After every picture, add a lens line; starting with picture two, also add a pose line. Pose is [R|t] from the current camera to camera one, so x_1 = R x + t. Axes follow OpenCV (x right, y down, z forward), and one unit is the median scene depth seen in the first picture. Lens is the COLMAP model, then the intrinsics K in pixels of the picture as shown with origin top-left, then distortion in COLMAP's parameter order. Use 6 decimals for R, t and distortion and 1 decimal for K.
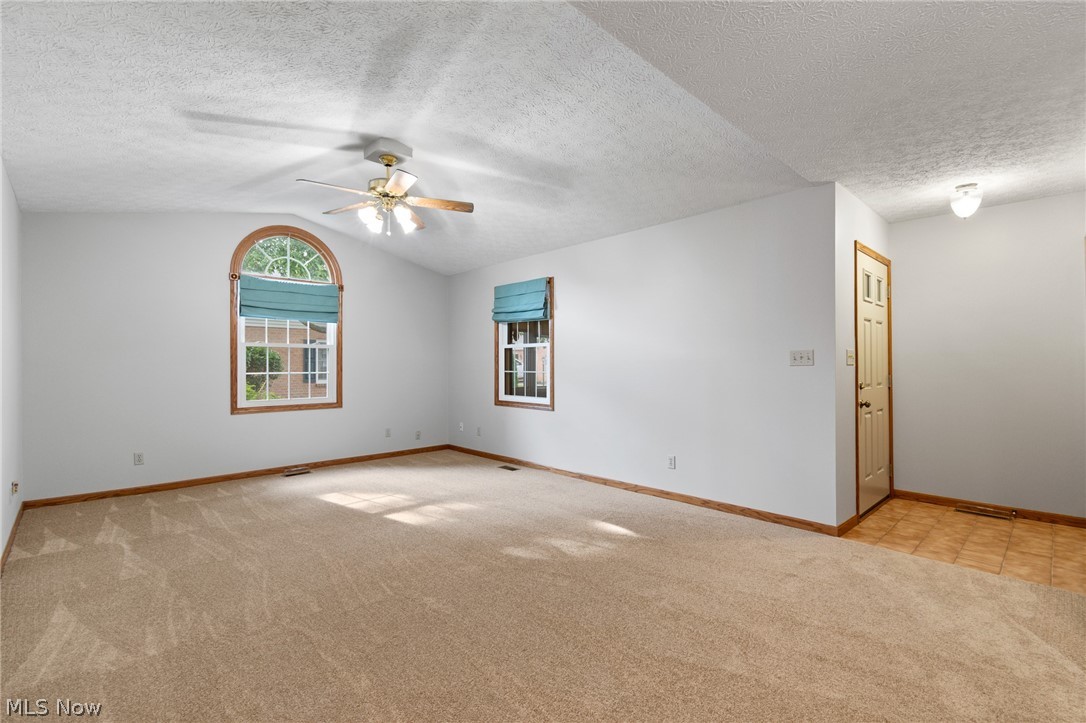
lens RADIAL K [[485.1, 0, 546.0], [0, 485.1, 363.5], [0, 0, 1]] dist [0.000935, -0.000662]
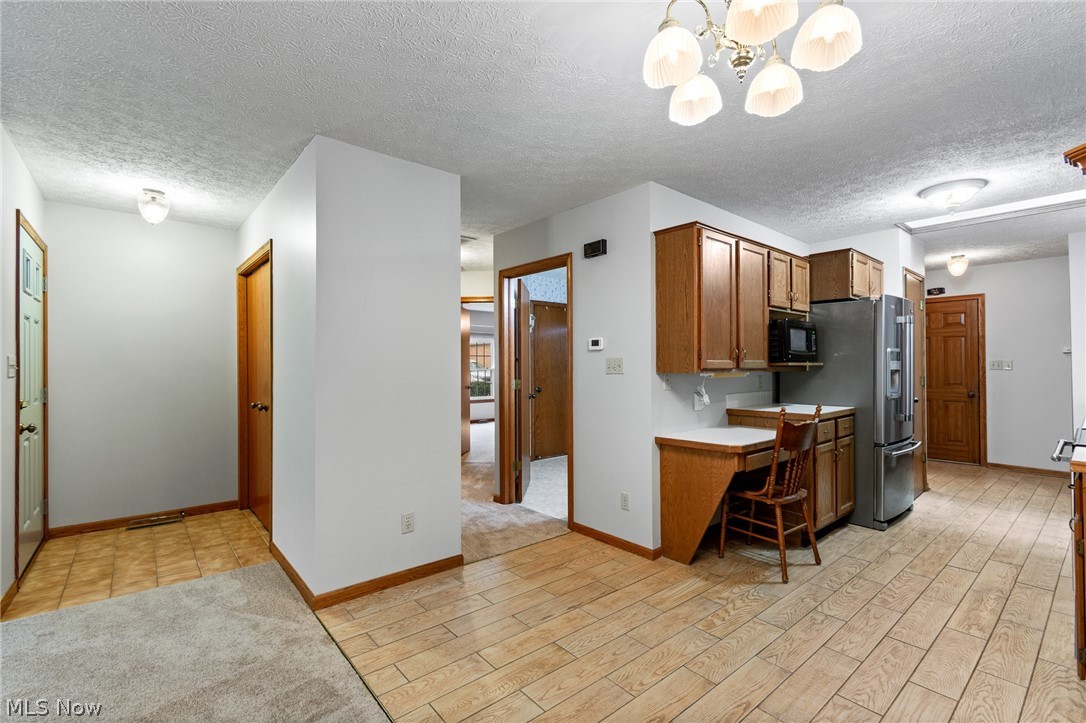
lens RADIAL K [[485.1, 0, 544.6], [0, 485.1, 361.7], [0, 0, 1]] dist [0.000935, -0.000662]
pose [[0.057578, 0.012957, 0.998257, -0.061035], [-0.001374, 0.999916, -0.012899, -0.013472], [-0.998340, -0.000629, 0.057591, 0.169365]]
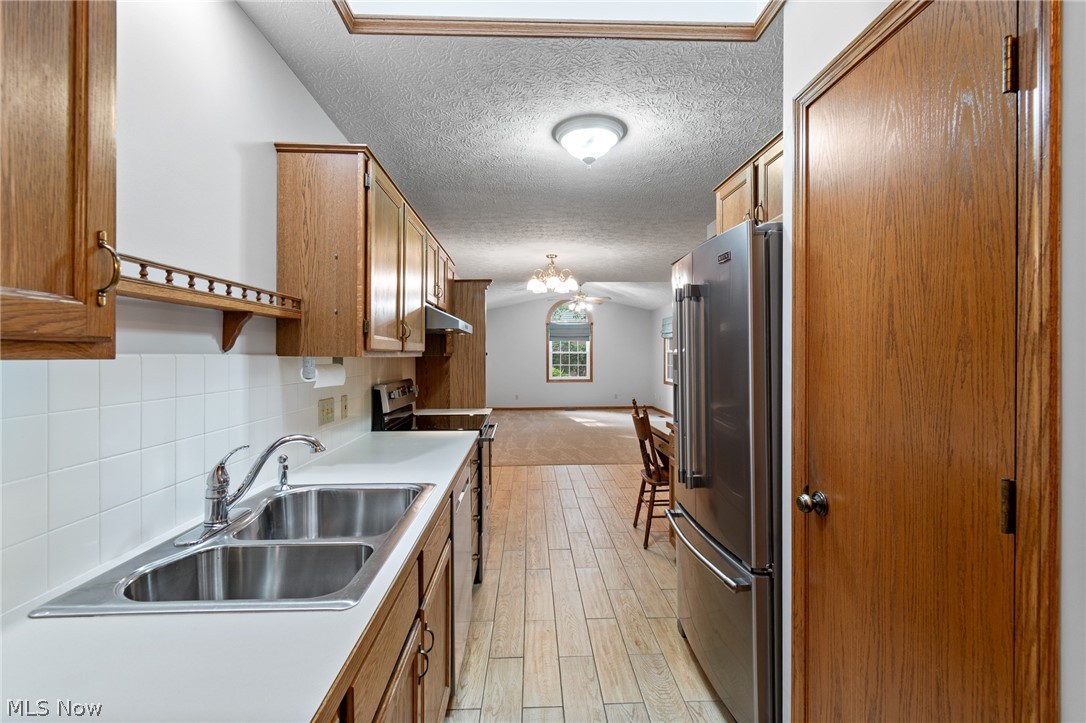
lens RADIAL K [[485.1, 0, 541.6], [0, 485.1, 358.4], [0, 0, 1]] dist [0.000935, -0.000662]
pose [[0.743326, 0.004920, -0.668911, 1.399823], [0.001824, 0.999954, 0.009381, -0.052904], [0.668927, -0.008193, 0.743283, -1.188084]]
